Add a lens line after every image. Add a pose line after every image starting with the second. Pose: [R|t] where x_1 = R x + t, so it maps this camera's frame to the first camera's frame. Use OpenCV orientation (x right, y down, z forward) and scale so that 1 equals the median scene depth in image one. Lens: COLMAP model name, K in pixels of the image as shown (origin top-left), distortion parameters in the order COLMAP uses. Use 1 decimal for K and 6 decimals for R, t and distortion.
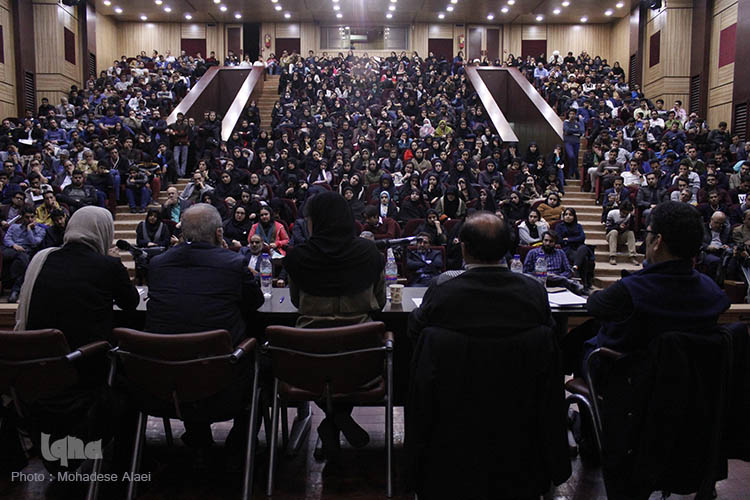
lens RADIAL K [[602.9, 0, 375.8], [0, 602.9, 249.3], [0, 0, 1]] dist [-0.057200, -0.004535]
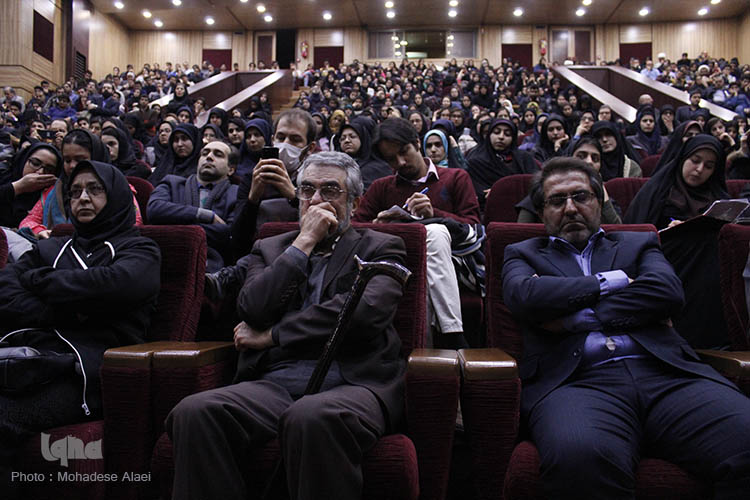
lens RADIAL K [[602.9, 0, 371.6], [0, 602.9, 251.6], [0, 0, 1]] dist [-0.057200, -0.004535]
pose [[0.993283, 0.002692, -0.115676, 0.007686], [-0.013963, 0.995213, -0.096729, 0.009233], [0.114862, 0.097694, 0.988566, 0.216739]]
